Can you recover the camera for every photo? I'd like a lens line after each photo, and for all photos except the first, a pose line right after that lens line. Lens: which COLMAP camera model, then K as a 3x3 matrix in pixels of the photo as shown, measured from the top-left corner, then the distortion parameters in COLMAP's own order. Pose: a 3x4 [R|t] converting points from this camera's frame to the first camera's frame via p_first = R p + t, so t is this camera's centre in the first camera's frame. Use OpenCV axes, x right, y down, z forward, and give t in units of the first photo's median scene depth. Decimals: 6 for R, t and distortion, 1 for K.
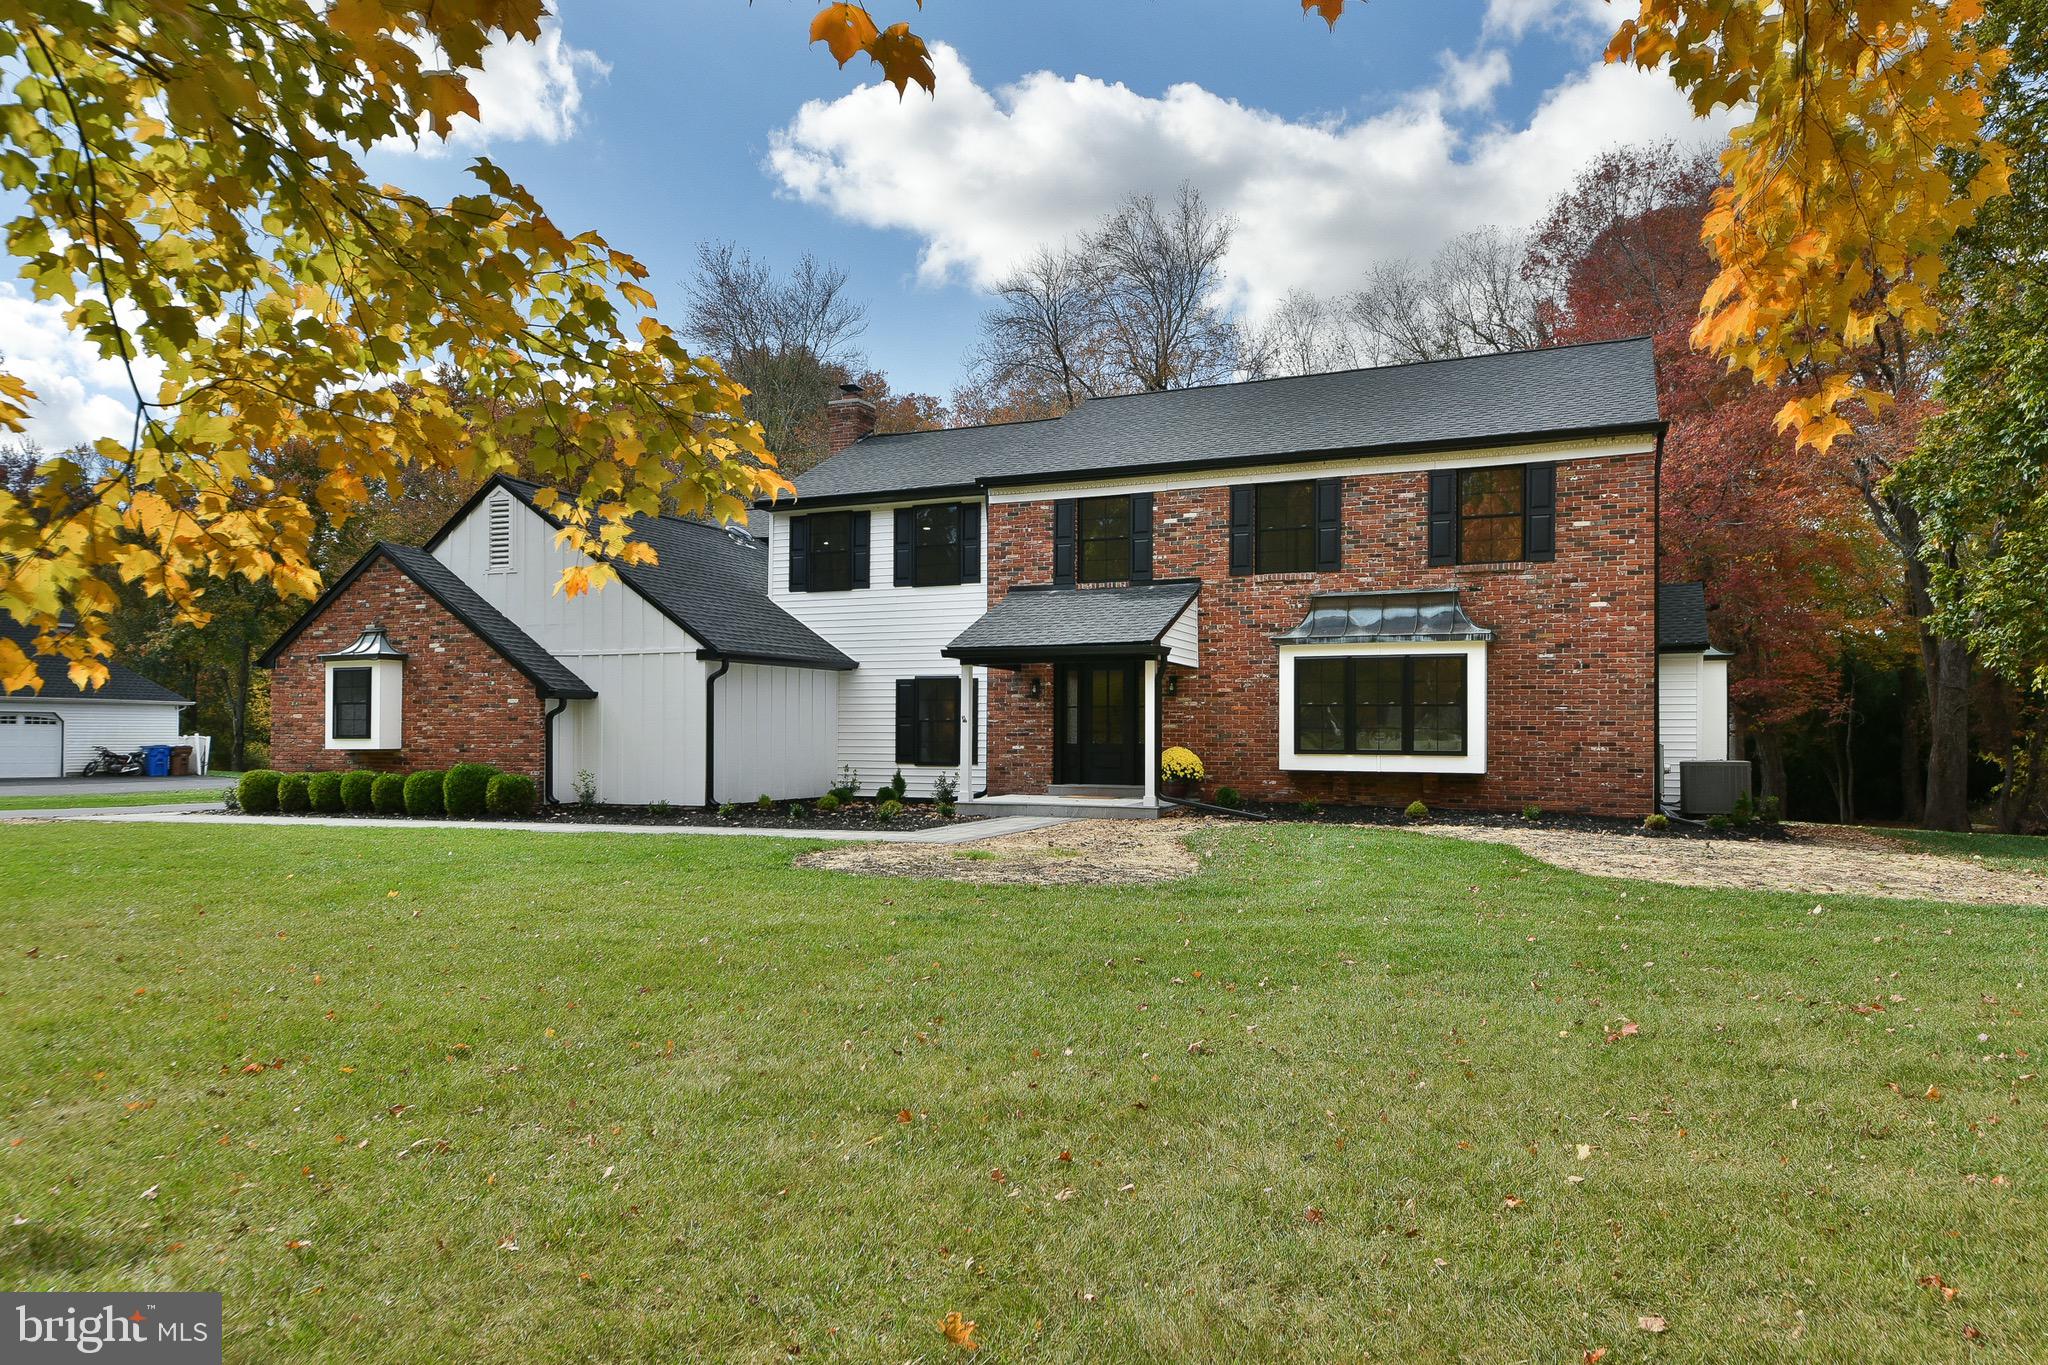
lens RADIAL K [[1301.6, 0, 1078.7], [0, 1301.6, 727.8], [0, 0, 1]] dist [0.011479, 0.003194]
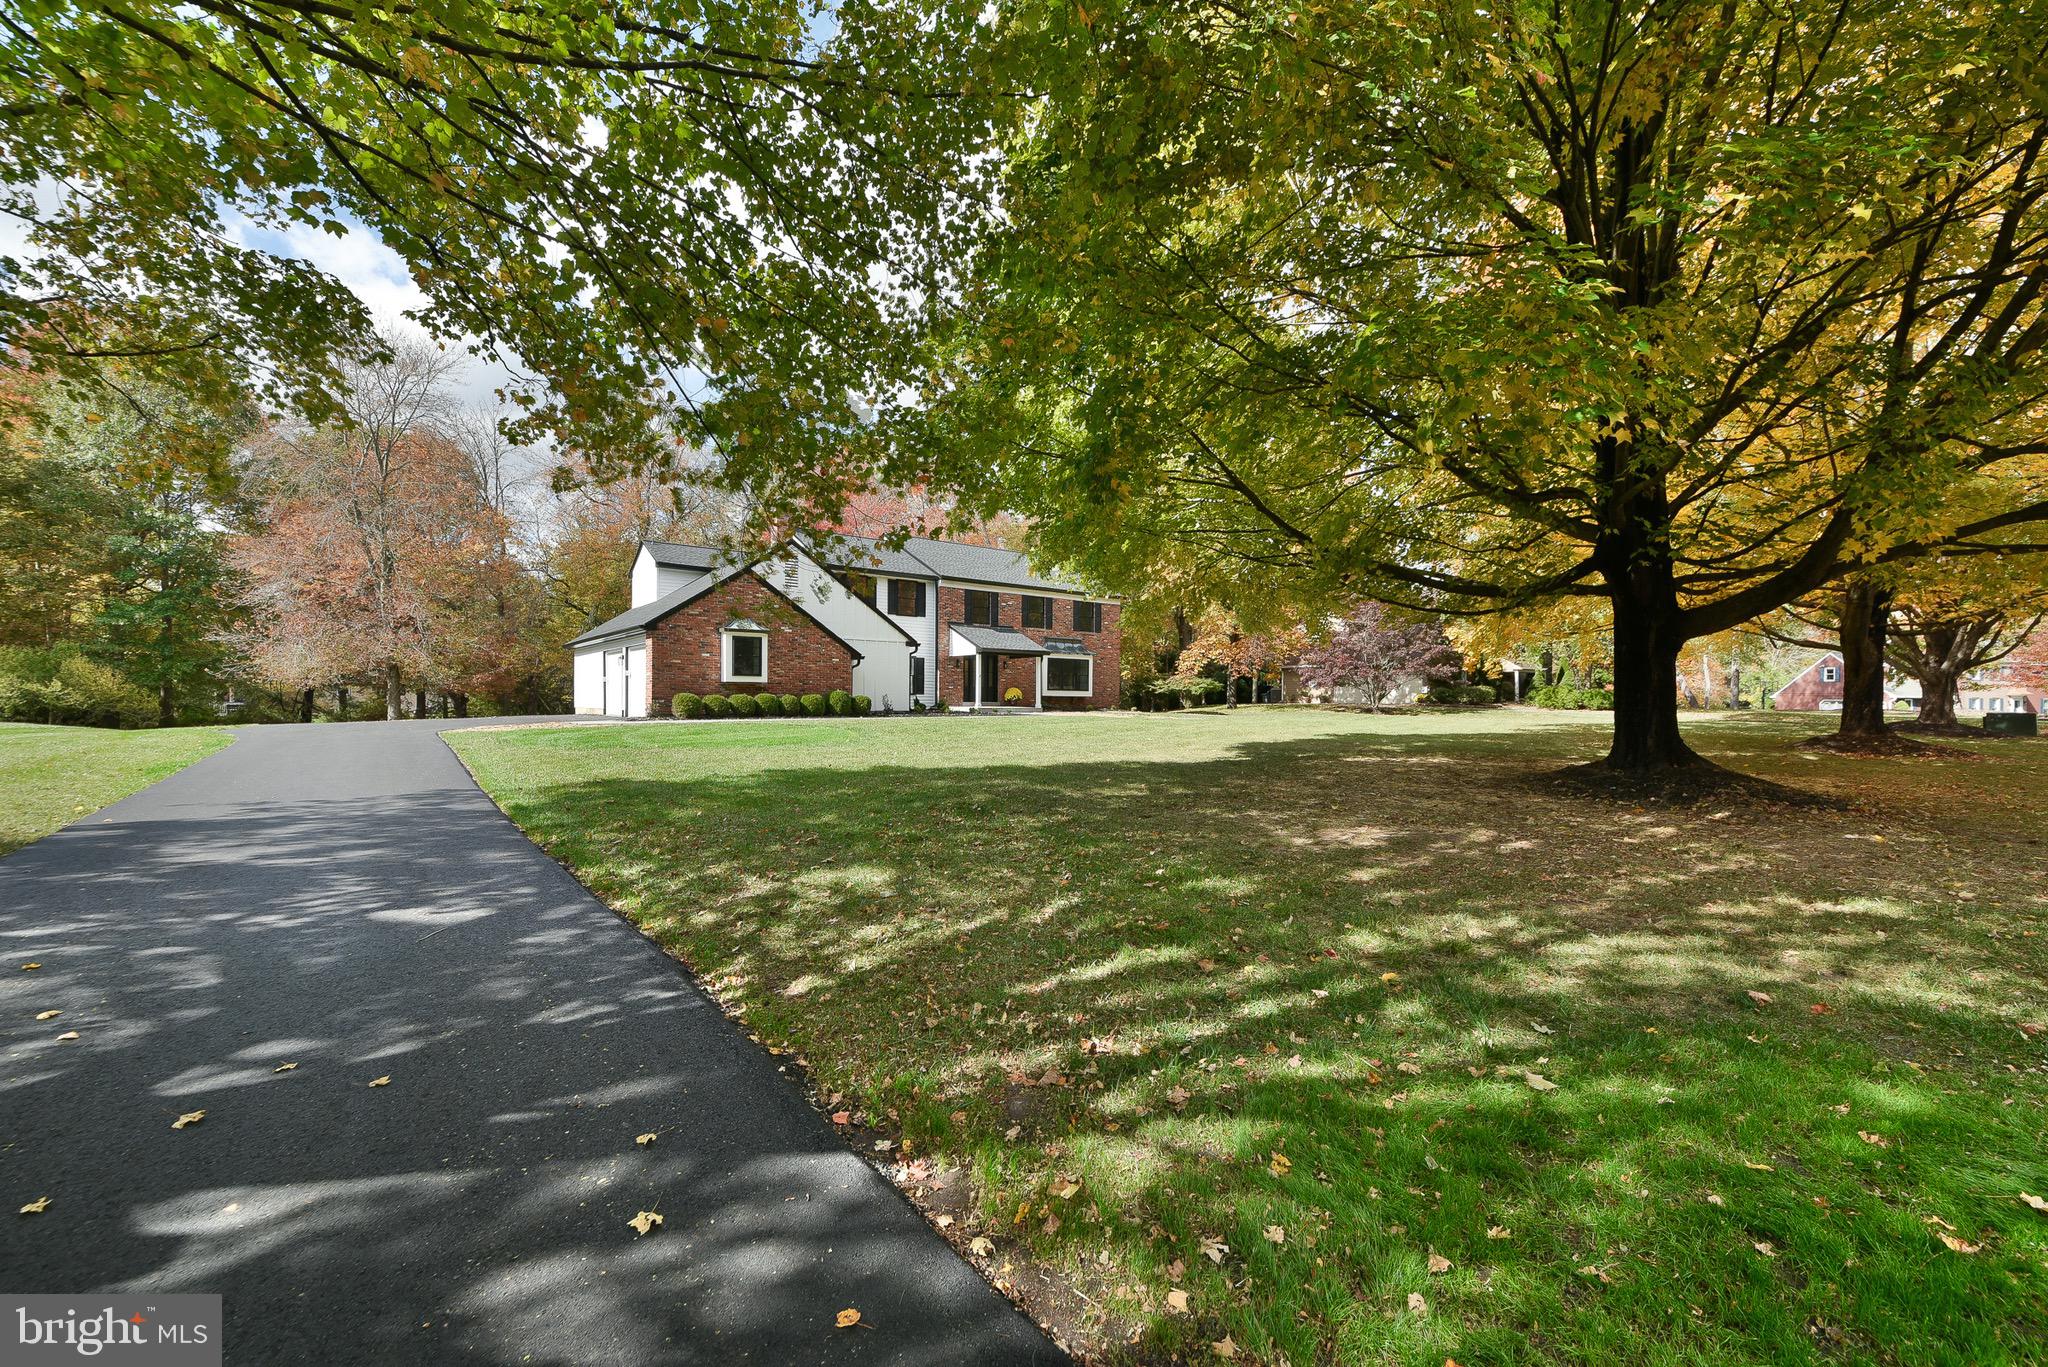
lens RADIAL K [[799.5, 0, 1036.4], [0, 799.5, 694.6], [0, 0, 1]] dist [0.002950, -0.000012]
pose [[0.490761, 0.006523, 0.871270, -1.358173], [-0.014780, 0.999890, 0.000840, 0.027378], [-0.871169, -0.013289, 0.490803, 0.122549]]
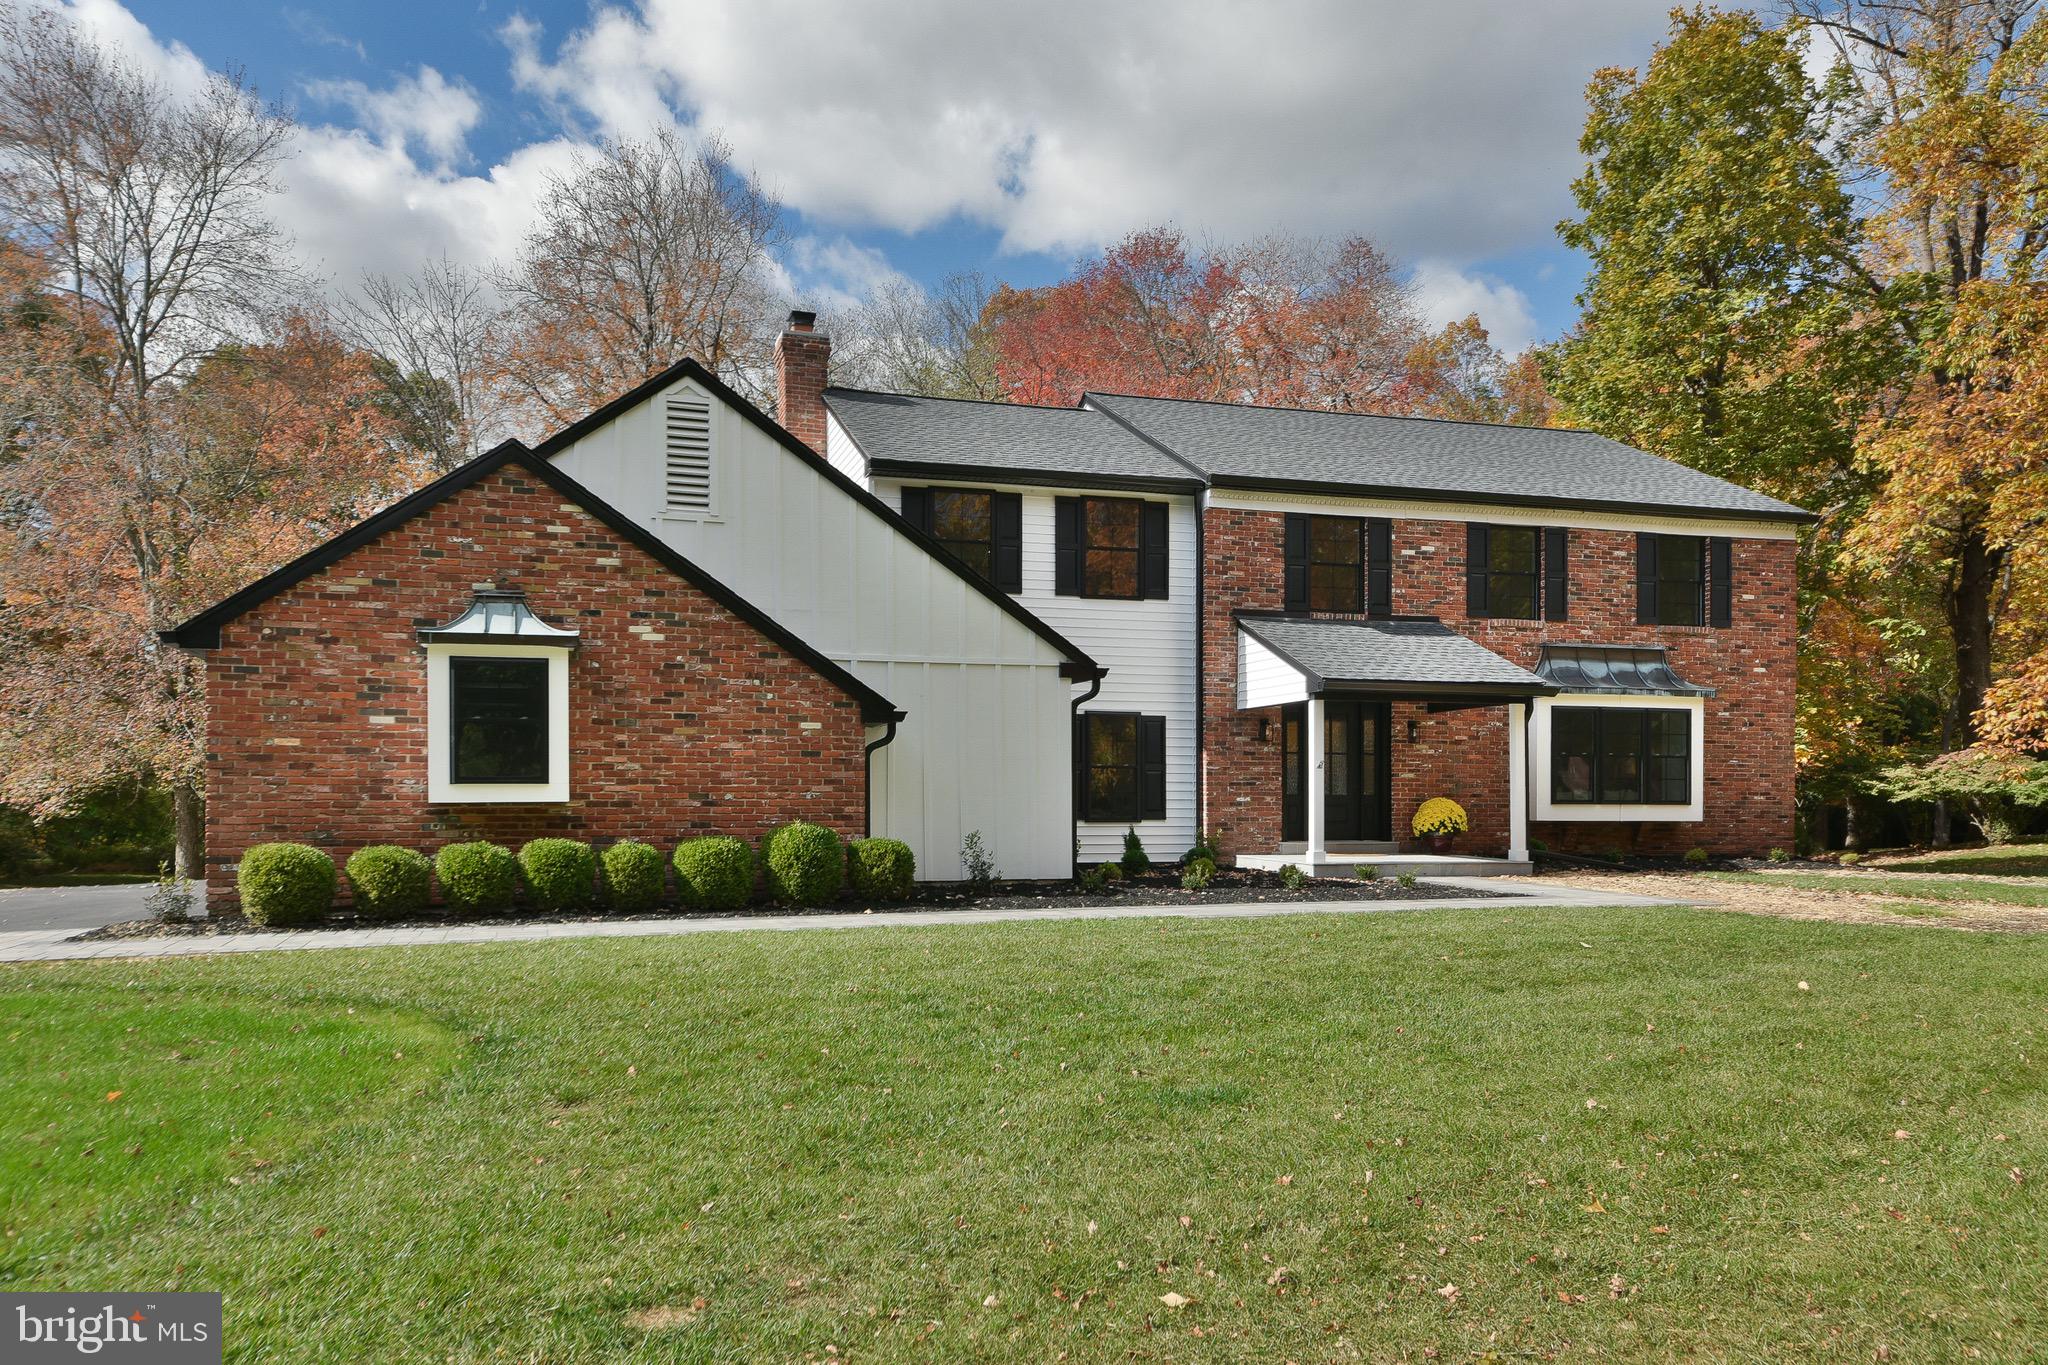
lens RADIAL K [[1447.1, 0, 1000.0], [0, 1447.1, 801.5], [0, 0, 1]] dist [0.039681, -0.018423]
pose [[0.773151, -0.001808, 0.634220, -0.812367], [-0.001510, 0.999988, 0.004691, 0.012881], [-0.634221, -0.004584, 0.773138, 0.392417]]
